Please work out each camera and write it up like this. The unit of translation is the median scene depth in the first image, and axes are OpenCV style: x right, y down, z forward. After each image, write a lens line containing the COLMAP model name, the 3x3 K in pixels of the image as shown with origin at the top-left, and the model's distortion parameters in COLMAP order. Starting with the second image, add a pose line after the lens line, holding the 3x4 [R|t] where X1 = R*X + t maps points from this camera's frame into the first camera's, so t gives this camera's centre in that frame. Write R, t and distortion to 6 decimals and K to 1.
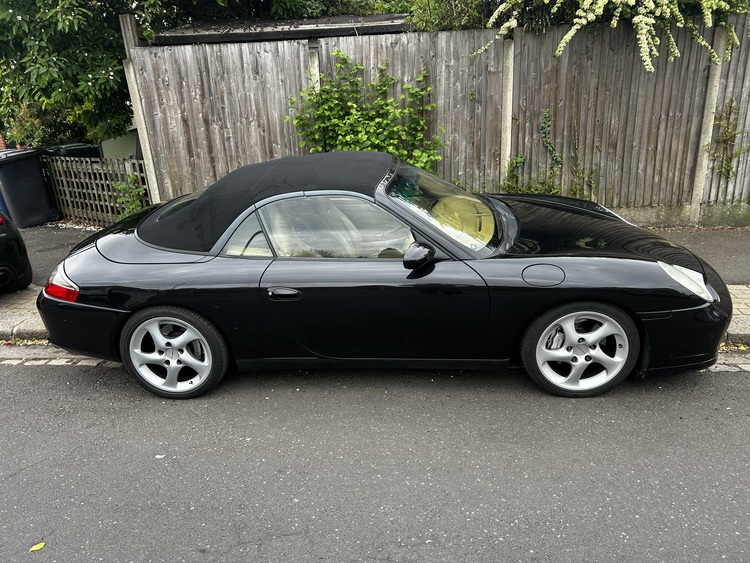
lens RADIAL K [[557.6, 0, 375.0], [0, 557.6, 281.5], [0, 0, 1]] dist [0.050037, -0.044324]
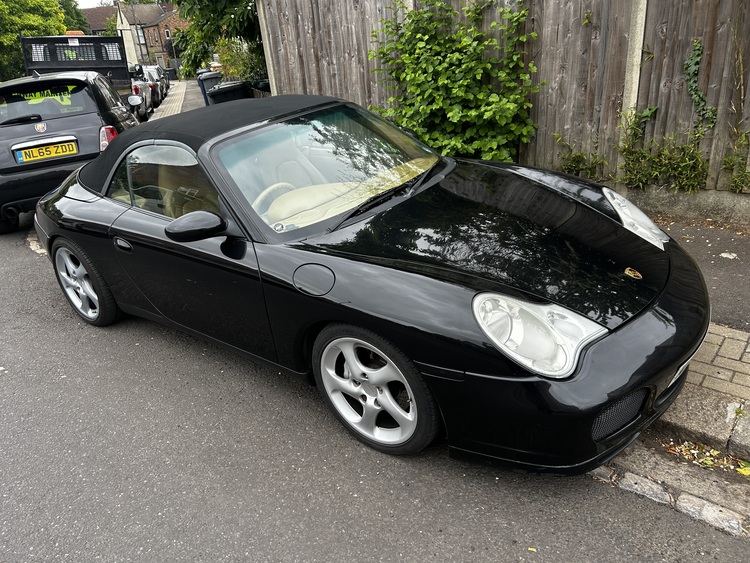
lens RADIAL K [[557.6, 0, 375.0], [0, 557.6, 281.5], [0, 0, 1]] dist [0.050037, -0.044324]
pose [[0.839252, 0.202667, -0.504561, 0.373109], [-0.148223, 0.978070, 0.146318, -0.063155], [0.523150, -0.048011, 0.850887, 0.209454]]
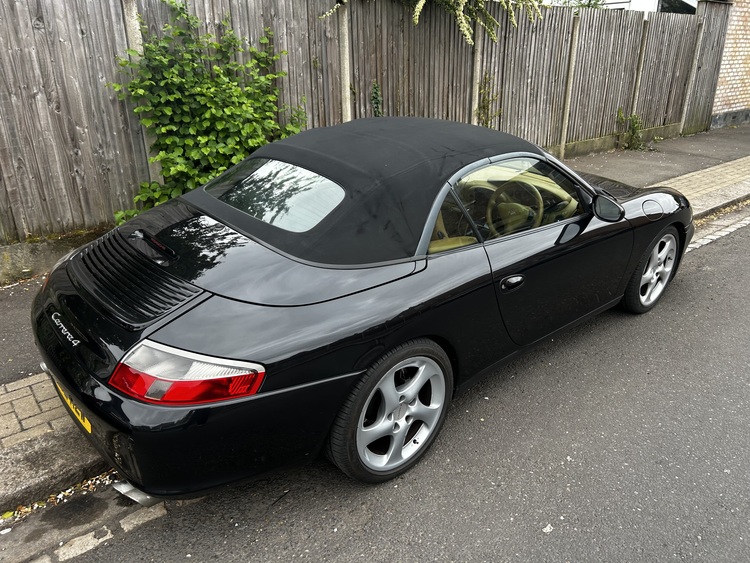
lens RADIAL K [[557.6, 0, 375.0], [0, 557.6, 281.5], [0, 0, 1]] dist [0.050037, -0.044324]
pose [[0.699176, -0.235158, 0.675169, -0.453578], [0.222829, 0.968996, 0.106745, -0.059634], [-0.679338, 0.075814, 0.729899, 0.283114]]
